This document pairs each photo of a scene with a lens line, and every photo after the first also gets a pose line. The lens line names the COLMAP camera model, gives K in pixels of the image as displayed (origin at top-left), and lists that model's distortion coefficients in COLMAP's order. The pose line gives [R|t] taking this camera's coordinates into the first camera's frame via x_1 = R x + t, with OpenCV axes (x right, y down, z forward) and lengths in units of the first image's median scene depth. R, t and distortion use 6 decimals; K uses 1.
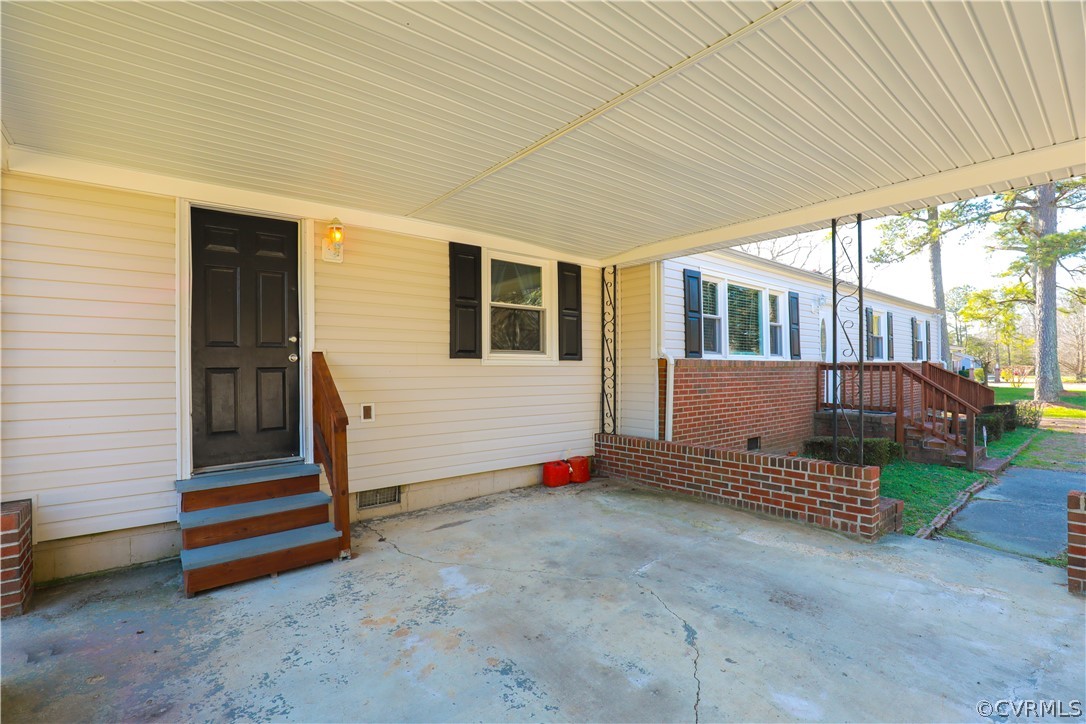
lens RADIAL K [[502.2, 0, 531.9], [0, 502.2, 365.6], [0, 0, 1]] dist [-0.033214, 0.004718]
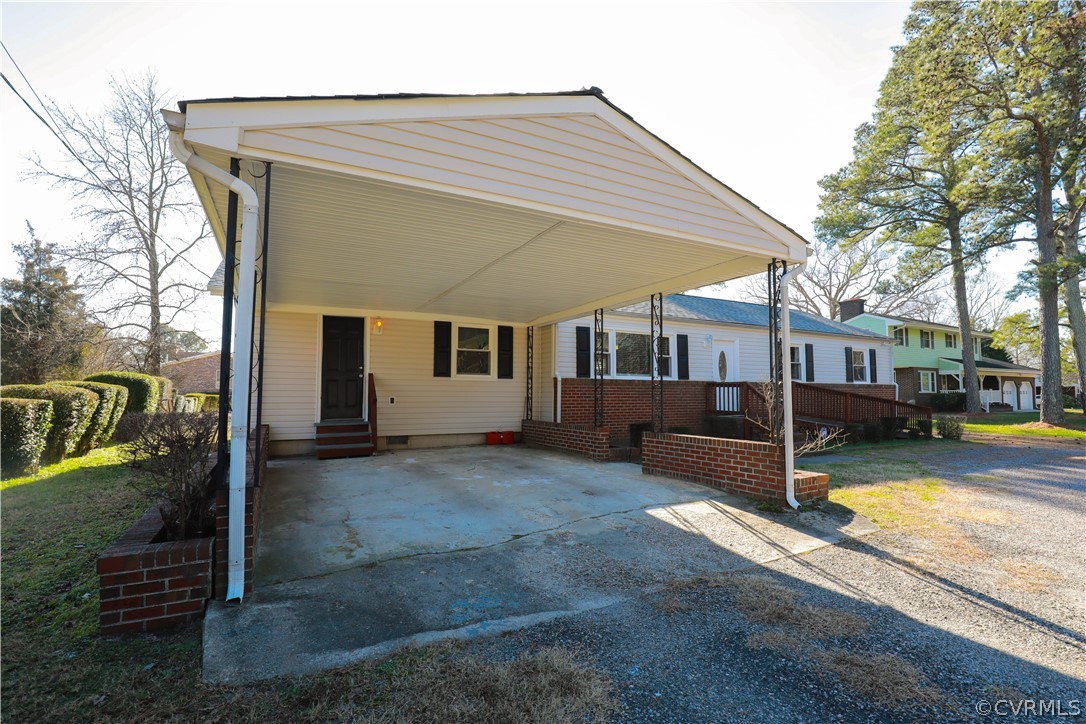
lens RADIAL K [[502.2, 0, 527.8], [0, 502.2, 361.6], [0, 0, 1]] dist [-0.033214, 0.004718]
pose [[0.977840, -0.004921, -0.209295, 0.589696], [-0.007286, 0.998318, -0.057516, 0.035807], [0.209226, 0.057766, 0.976159, -0.857843]]
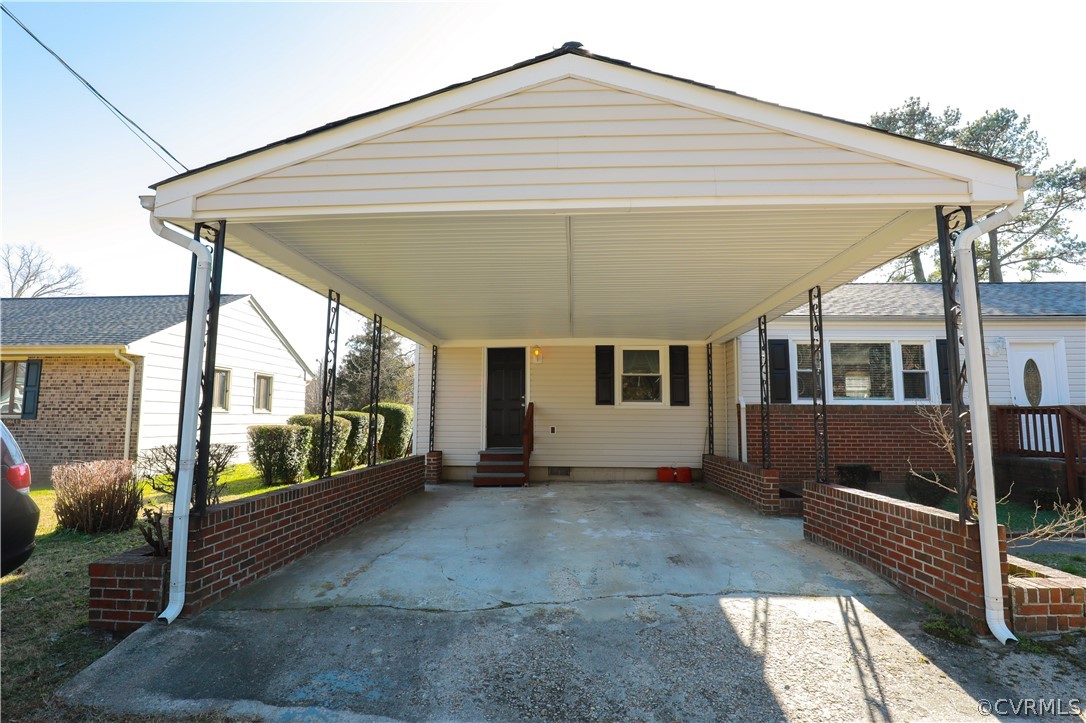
lens RADIAL K [[502.2, 0, 549.8], [0, 502.2, 363.1], [0, 0, 1]] dist [-0.033214, 0.004718]
pose [[0.731602, -0.062791, -0.678834, 0.939169], [-0.005793, 0.995141, -0.098292, 0.014923], [0.681707, 0.075843, 0.727683, -0.499065]]
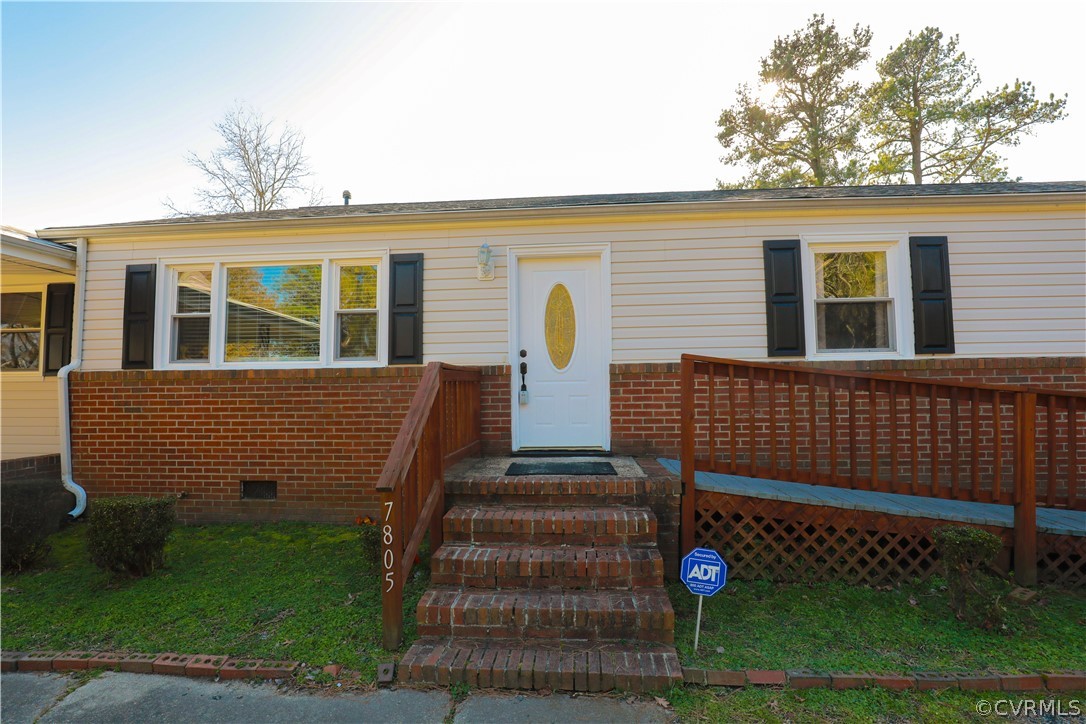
lens RADIAL K [[502.2, 0, 540.9], [0, 502.2, 360.6], [0, 0, 1]] dist [-0.033214, 0.004718]
pose [[0.724746, -0.043683, -0.687630, 1.616682], [0.012154, 0.998644, -0.050630, 0.023879], [0.688909, 0.028336, 0.724294, 1.028885]]
